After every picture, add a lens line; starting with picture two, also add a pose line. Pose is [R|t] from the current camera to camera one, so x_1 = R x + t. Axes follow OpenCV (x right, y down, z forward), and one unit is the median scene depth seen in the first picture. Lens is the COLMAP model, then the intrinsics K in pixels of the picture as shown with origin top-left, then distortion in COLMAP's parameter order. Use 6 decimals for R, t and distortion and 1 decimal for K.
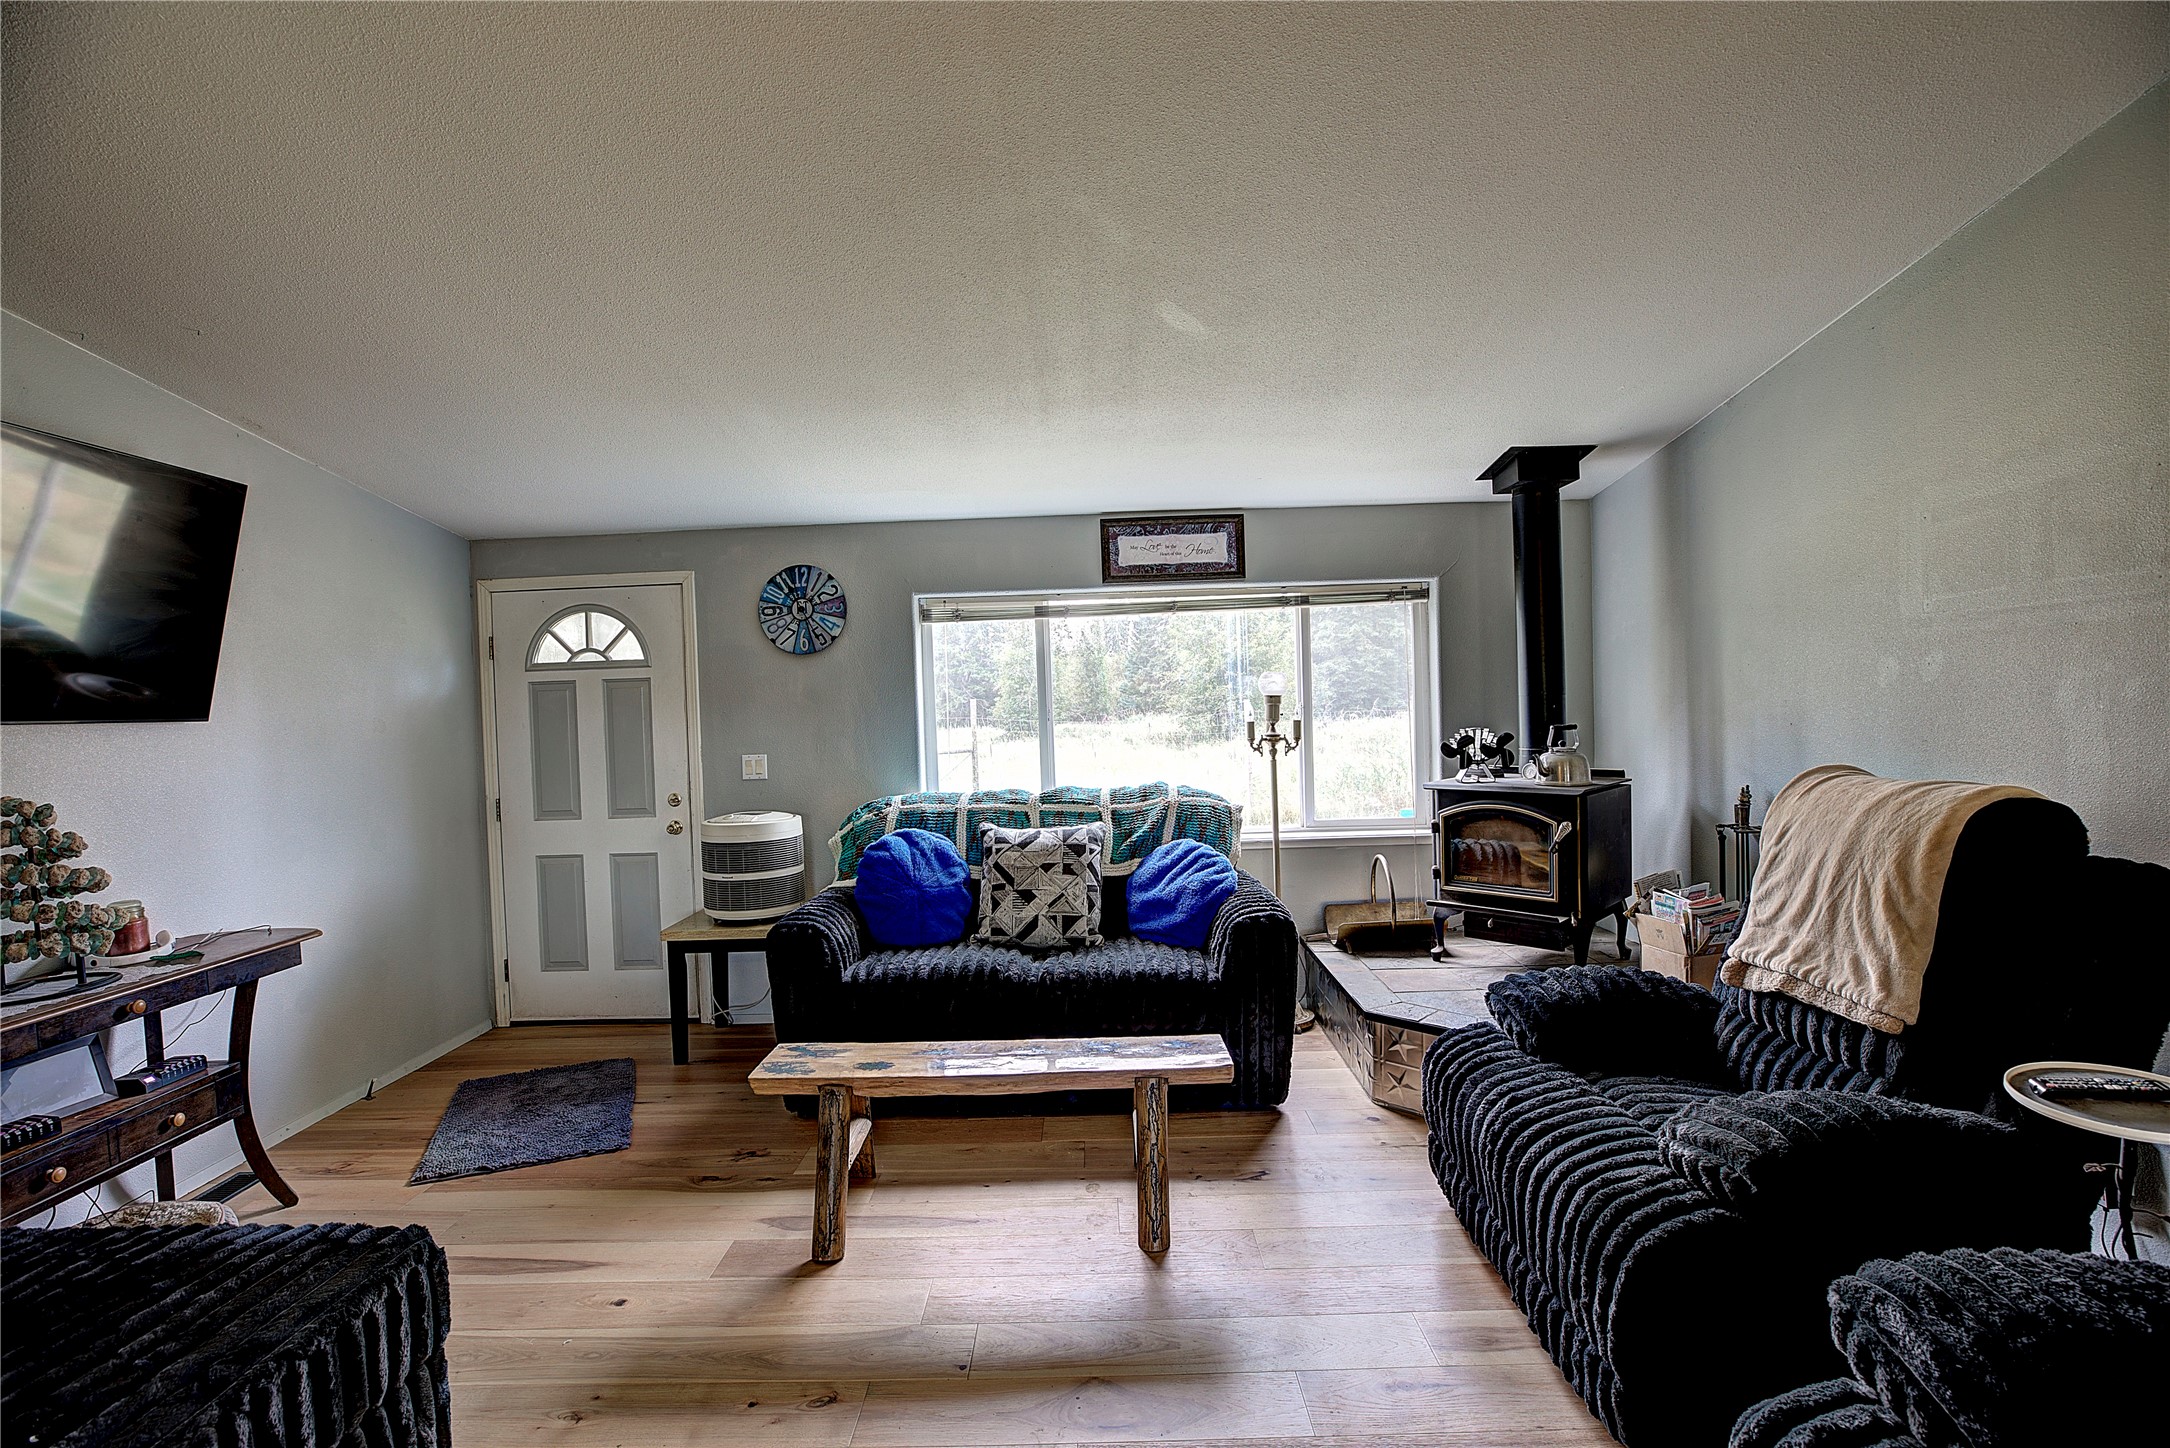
lens RADIAL K [[985.6, 0, 1078.8], [0, 985.6, 720.3], [0, 0, 1]] dist [-0.045724, 0.013533]
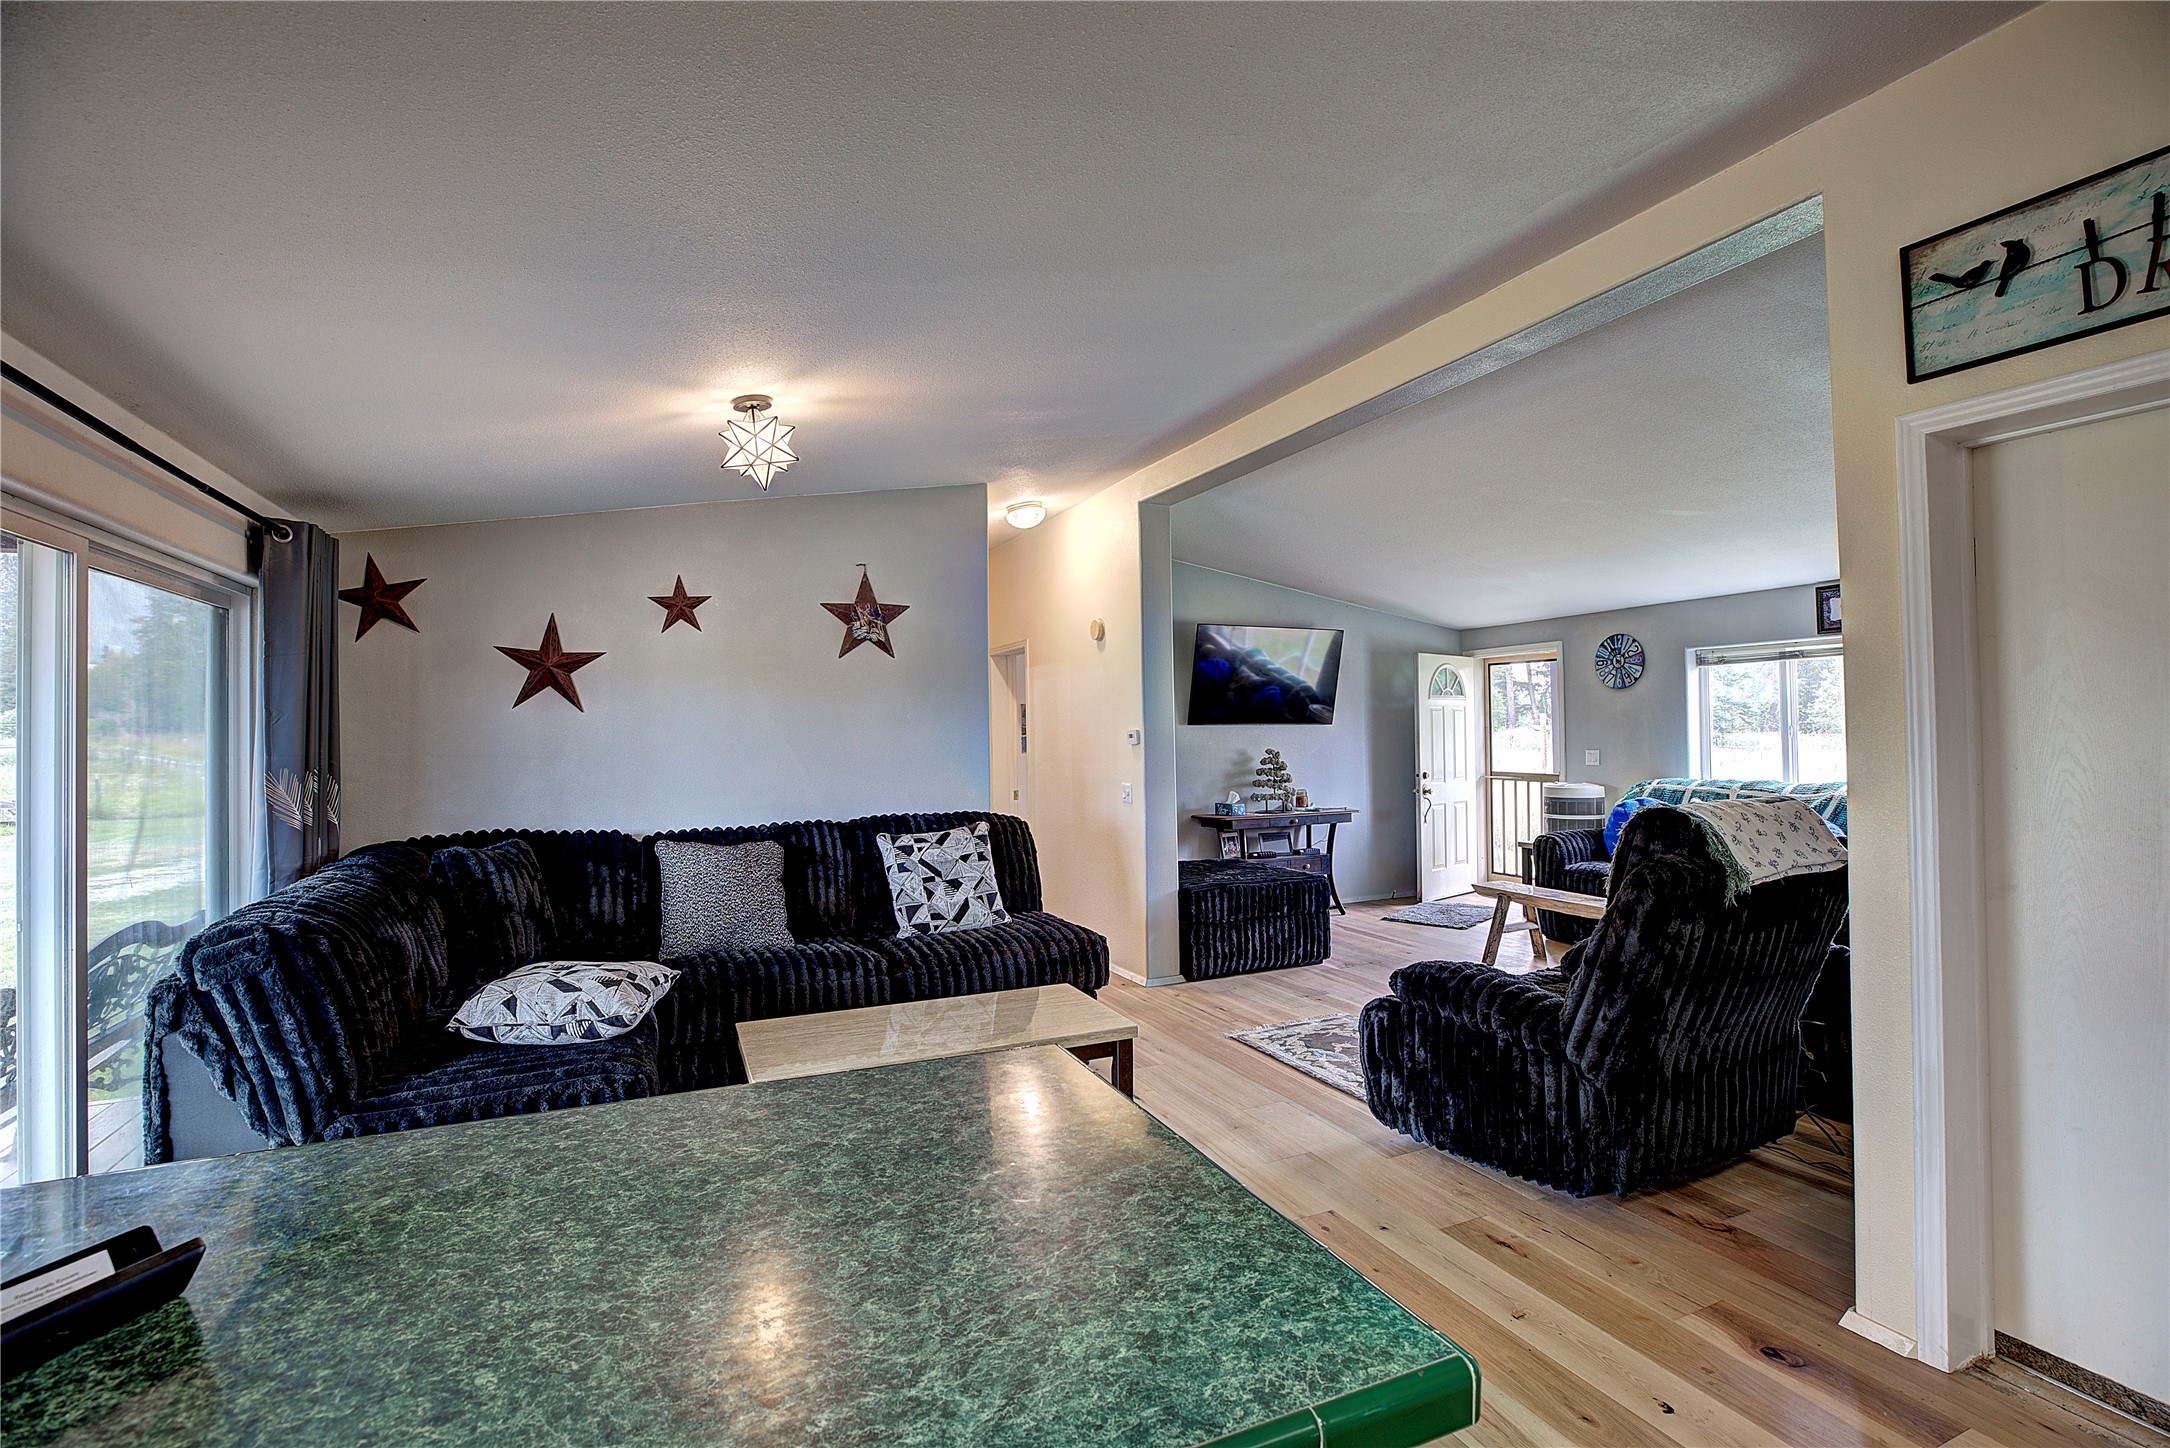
lens RADIAL K [[985.6, 0, 1078.8], [0, 985.6, 720.3], [0, 0, 1]] dist [-0.045724, 0.013533]
pose [[0.421579, 0.015357, -0.906661, 0.860630], [-0.016146, 0.999825, 0.009428, -0.017631], [0.906648, 0.010664, 0.421754, -0.520104]]
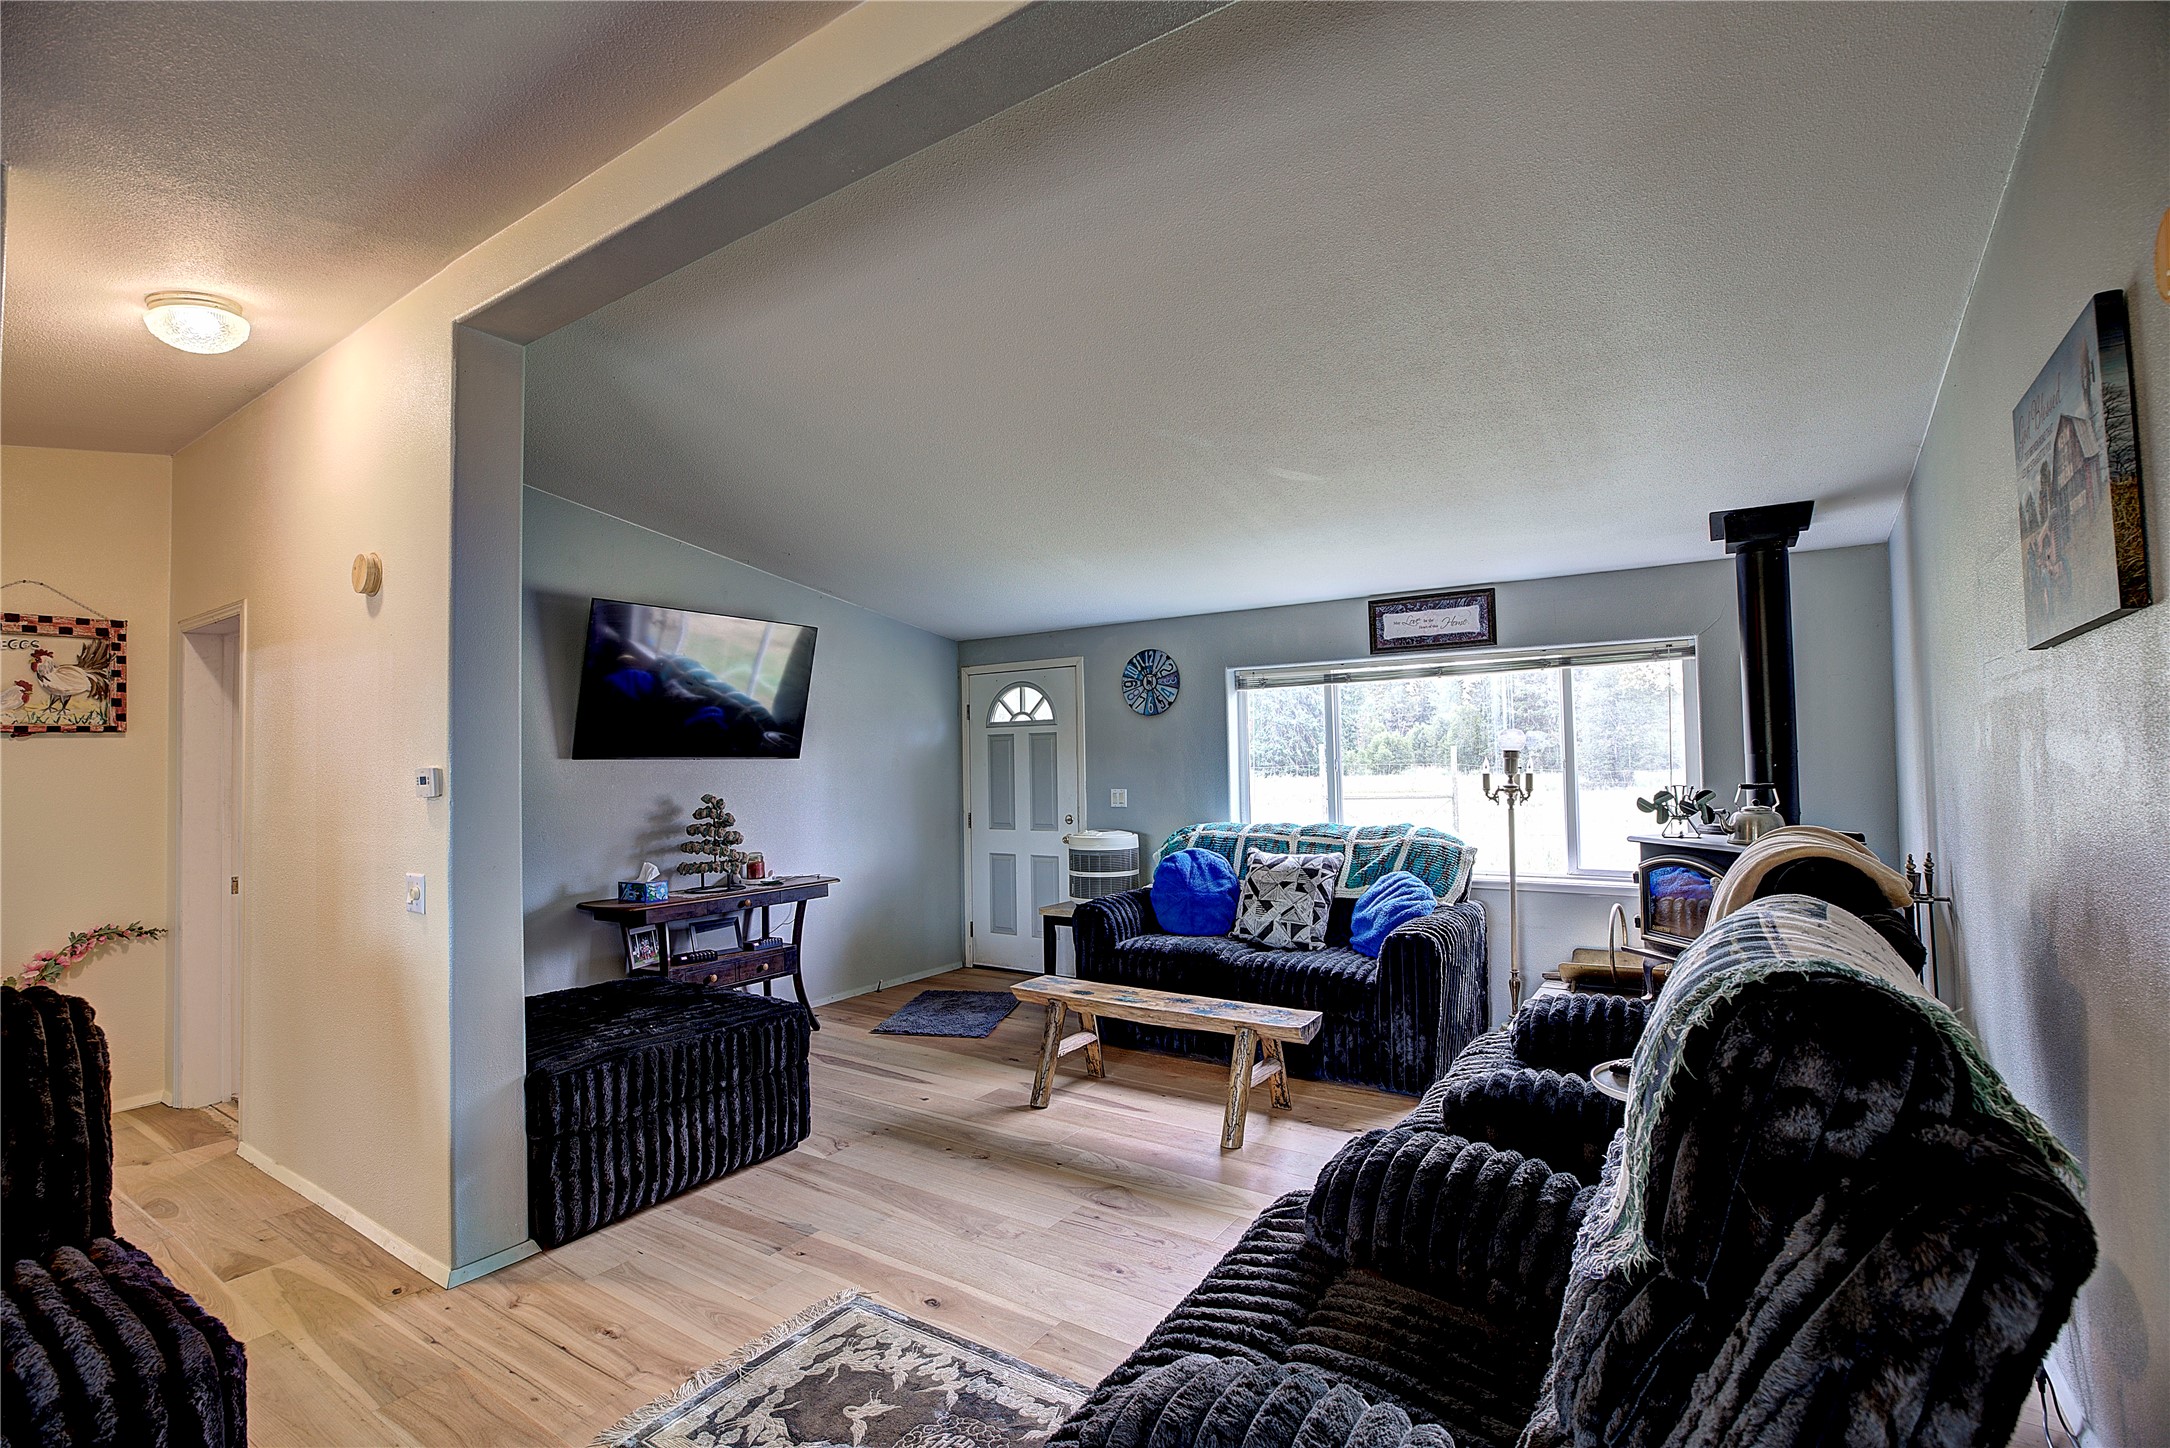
lens RADIAL K [[985.6, 0, 1078.8], [0, 985.6, 720.3], [0, 0, 1]] dist [-0.045724, 0.013533]
pose [[0.835756, -0.004455, -0.549083, 0.408790], [-0.019052, 0.999130, -0.037105, -0.009380], [0.548770, 0.041472, 0.834944, -0.195231]]
